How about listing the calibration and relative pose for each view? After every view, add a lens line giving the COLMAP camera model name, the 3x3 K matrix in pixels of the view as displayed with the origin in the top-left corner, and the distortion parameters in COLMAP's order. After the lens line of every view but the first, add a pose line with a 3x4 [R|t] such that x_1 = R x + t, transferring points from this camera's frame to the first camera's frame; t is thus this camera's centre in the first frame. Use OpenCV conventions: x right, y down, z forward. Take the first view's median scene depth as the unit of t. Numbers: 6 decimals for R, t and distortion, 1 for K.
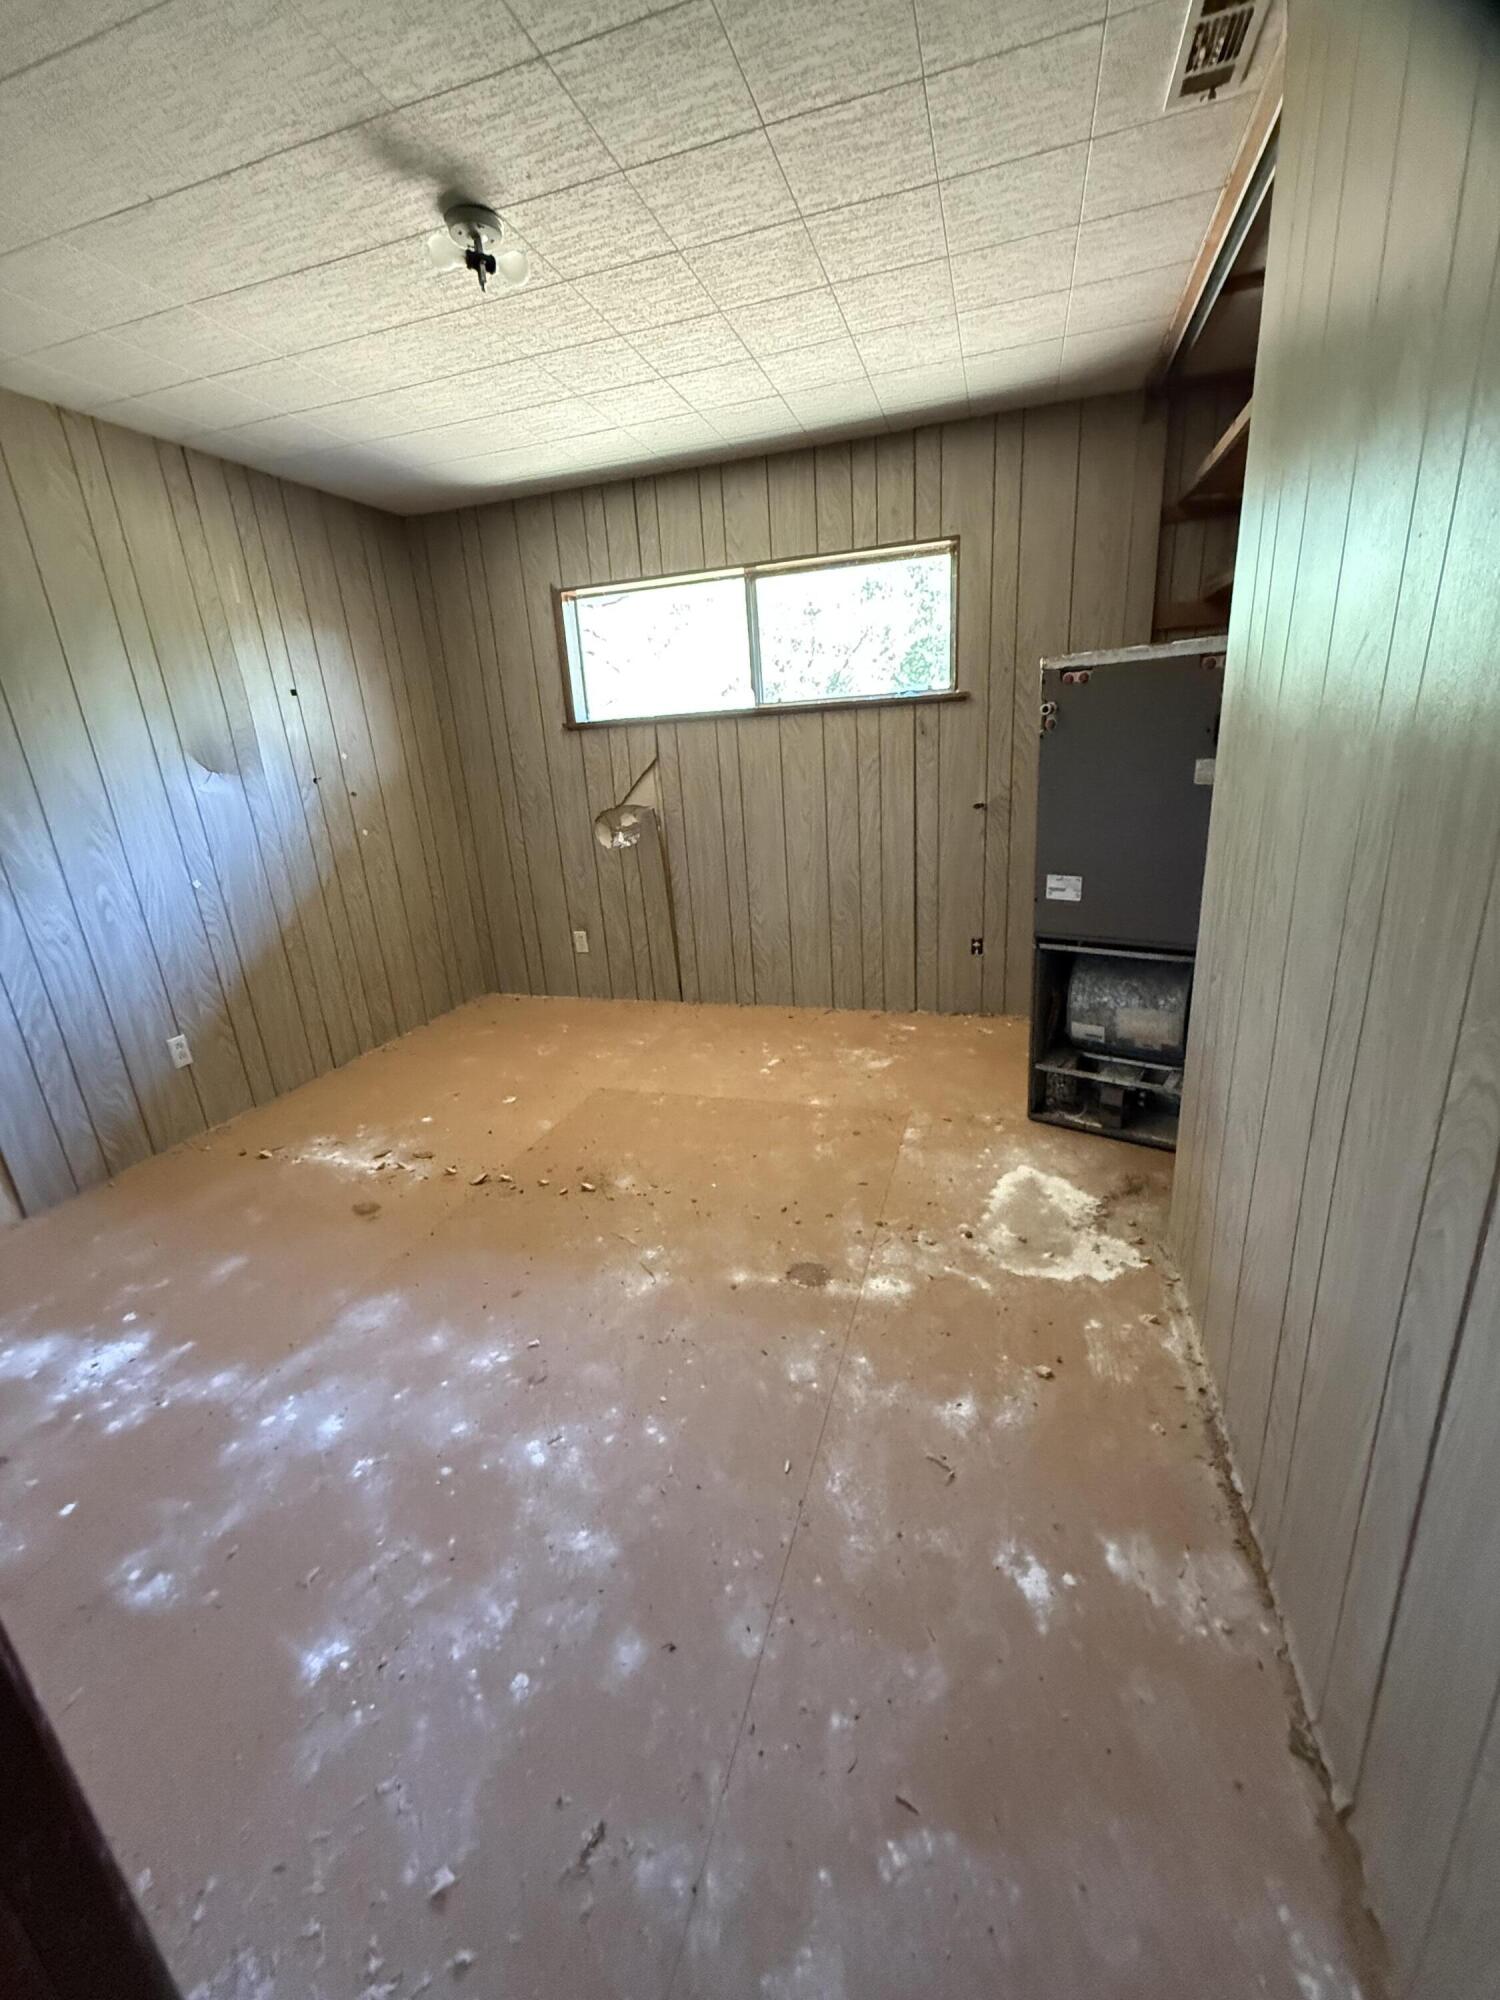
lens RADIAL K [[797.9, 0, 756.4], [0, 797.9, 999.6], [0, 0, 1]] dist [-0.000854, 0.000164]
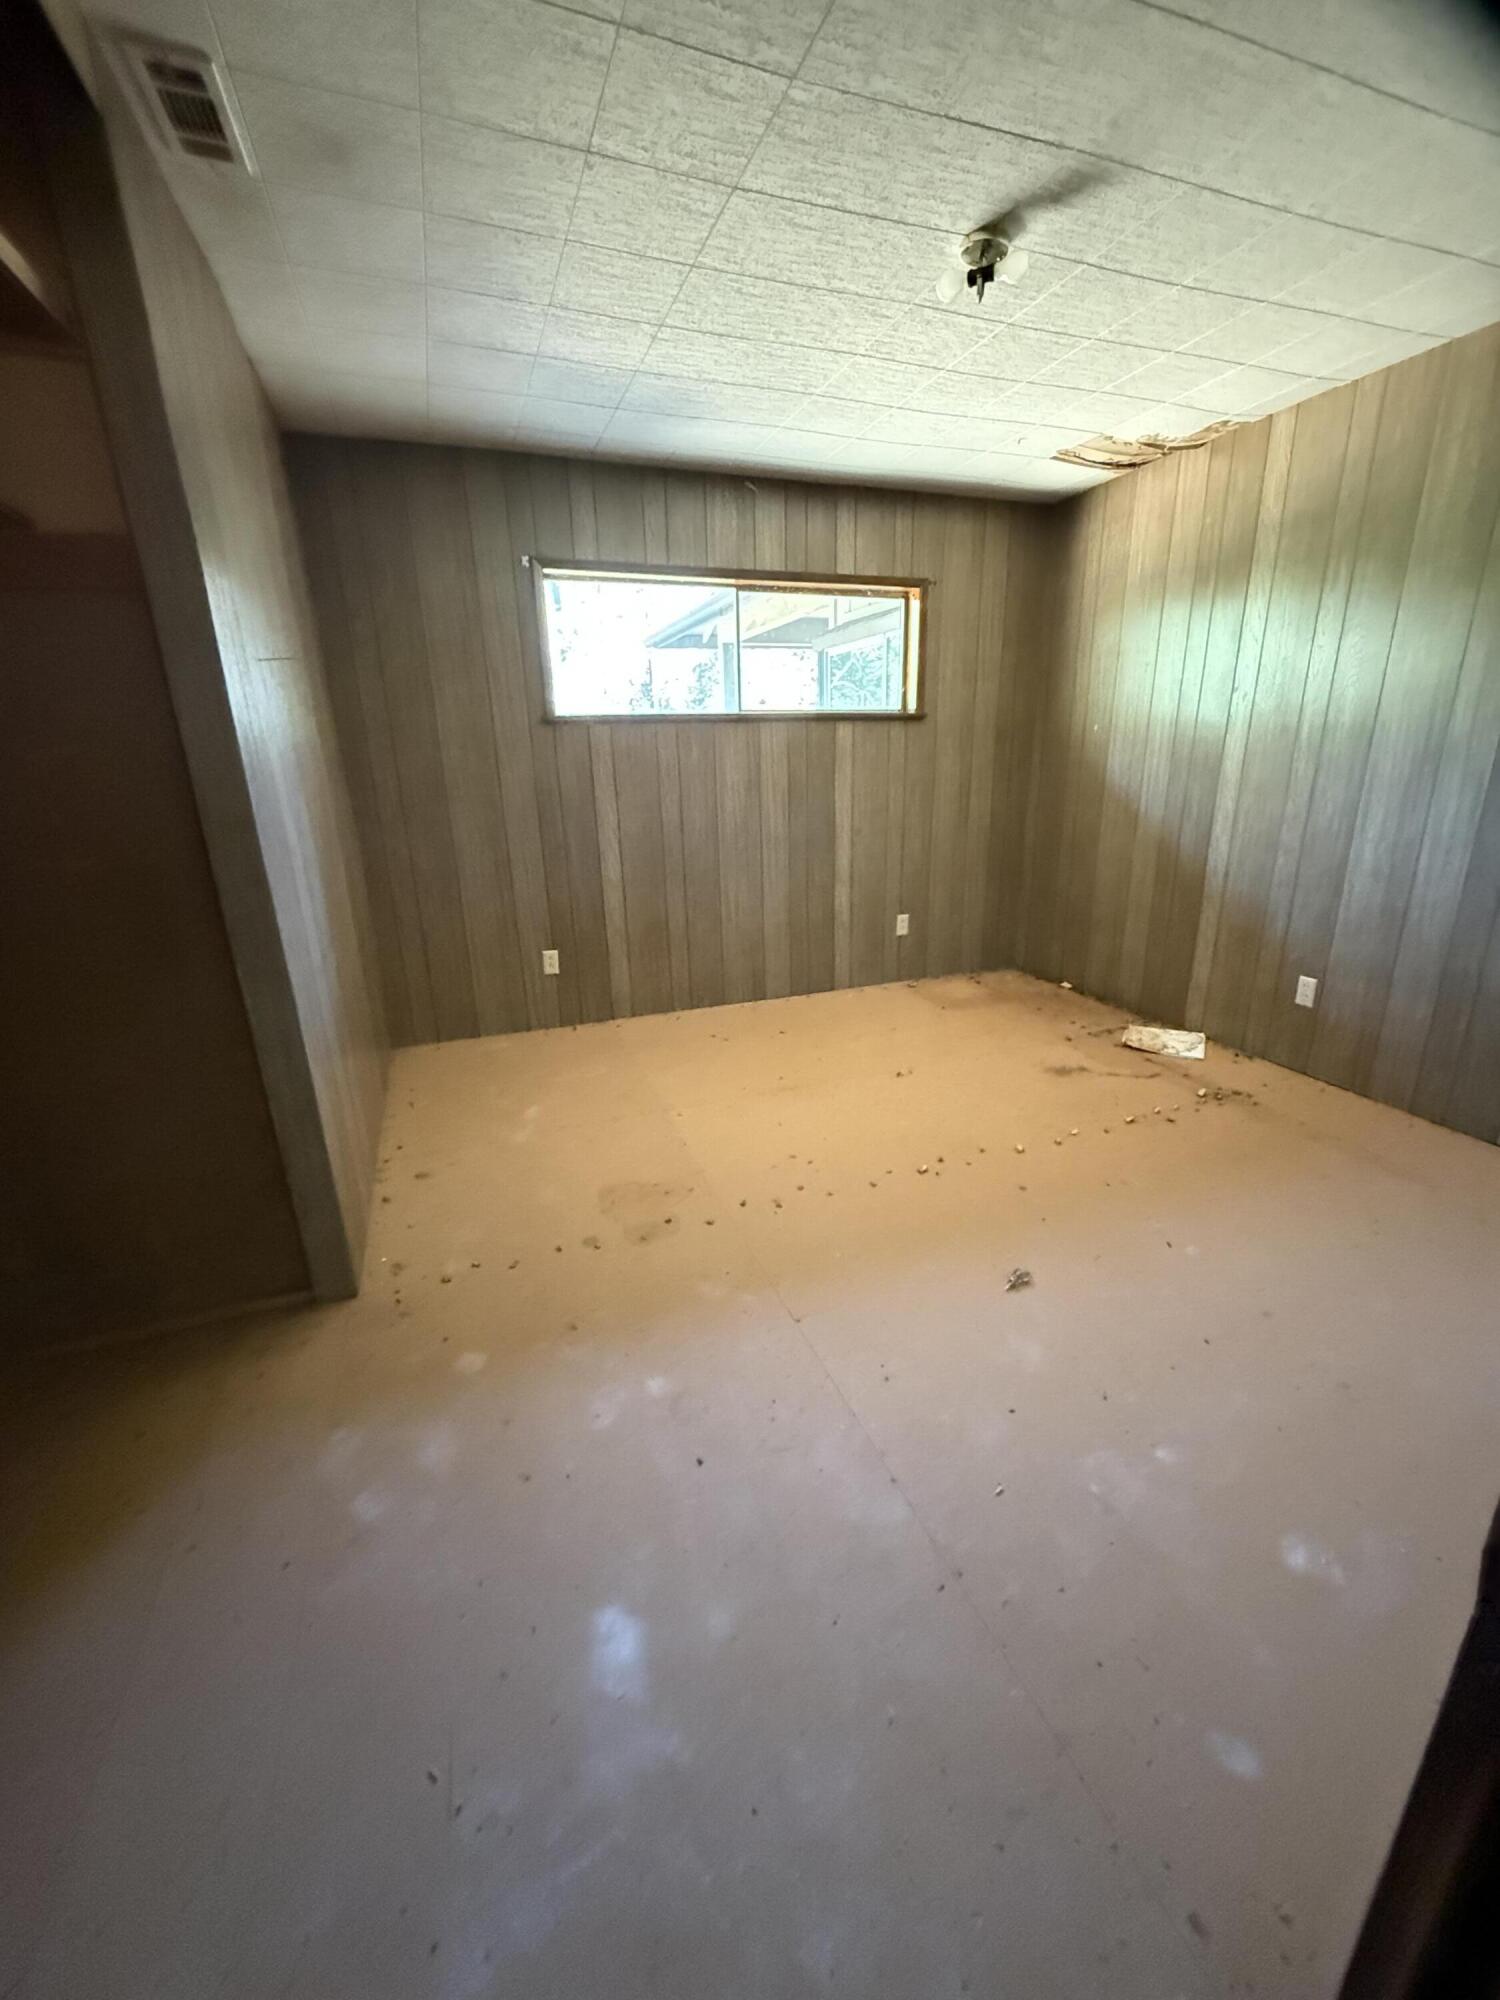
lens RADIAL K [[797.9, 0, 764.2], [0, 797.9, 993.1], [0, 0, 1]] dist [-0.000854, 0.000164]
pose [[0.779979, -0.140178, 0.609904, -0.713337], [0.171061, 0.985230, 0.007679, -0.009476], [-0.601973, 0.098341, 0.792438, 0.203336]]
